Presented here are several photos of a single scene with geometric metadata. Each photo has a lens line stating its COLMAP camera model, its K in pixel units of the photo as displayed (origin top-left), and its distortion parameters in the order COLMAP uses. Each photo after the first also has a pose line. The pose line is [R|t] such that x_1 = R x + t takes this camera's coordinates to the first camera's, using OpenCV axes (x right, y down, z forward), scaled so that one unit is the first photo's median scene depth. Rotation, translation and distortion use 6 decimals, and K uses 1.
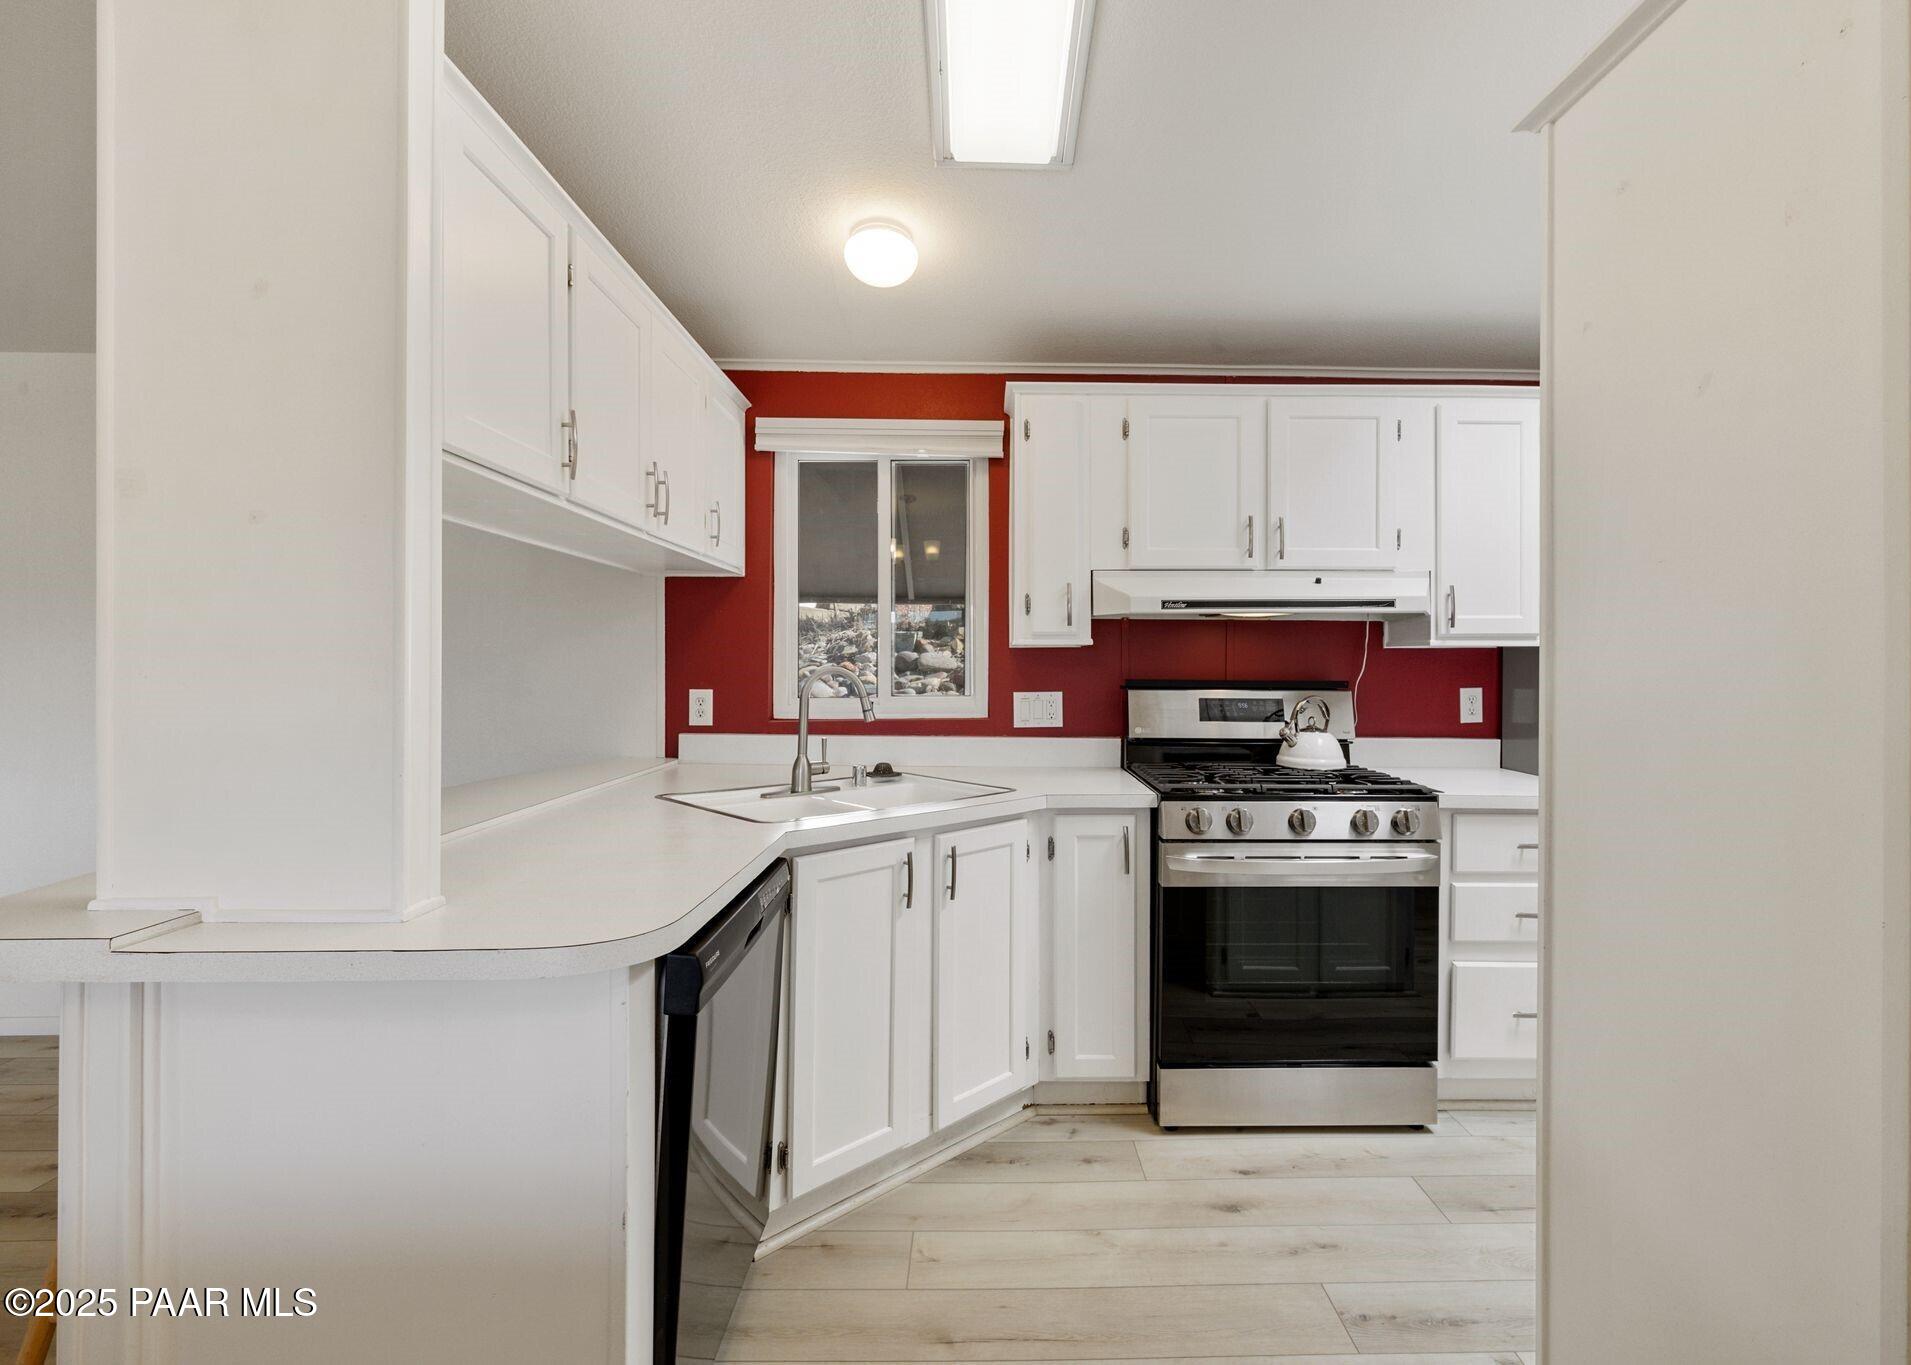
lens RADIAL K [[836.7, 0, 955.5], [0, 836.7, 682.5], [0, 0, 1]] dist [0.001150, 0.000023]
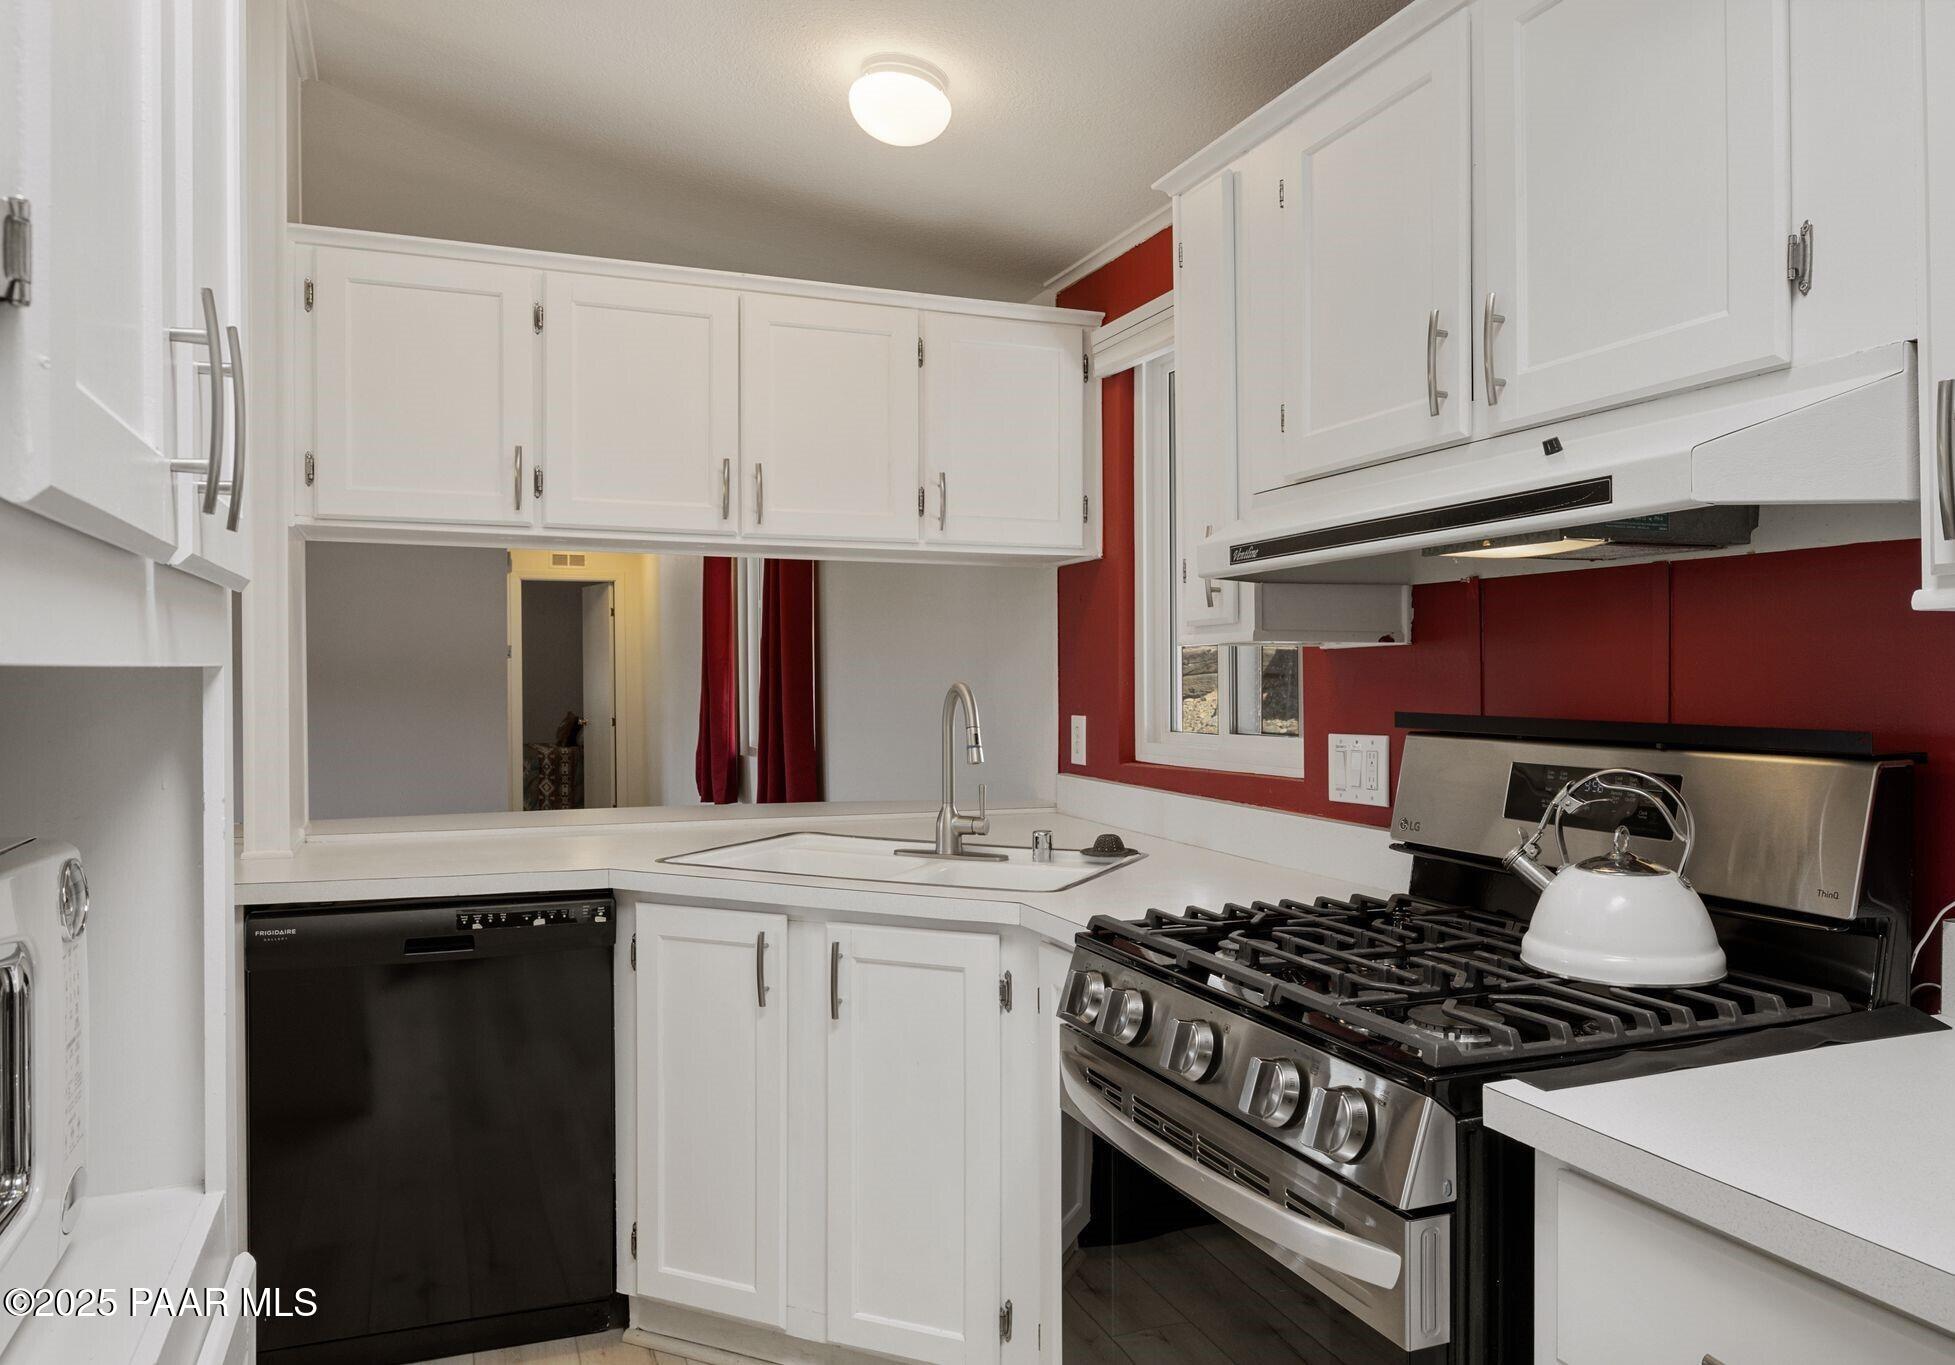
lens RADIAL K [[1328.5, 0, 977.5], [0, 1328.5, 682.5], [0, 0, 1]] dist [-0.005752, -0.000659]
pose [[0.375233, -0.000642, -0.926930, 0.857303], [-0.015042, 0.999864, -0.006781, -0.012673], [0.926808, 0.016487, 0.375173, 0.554830]]
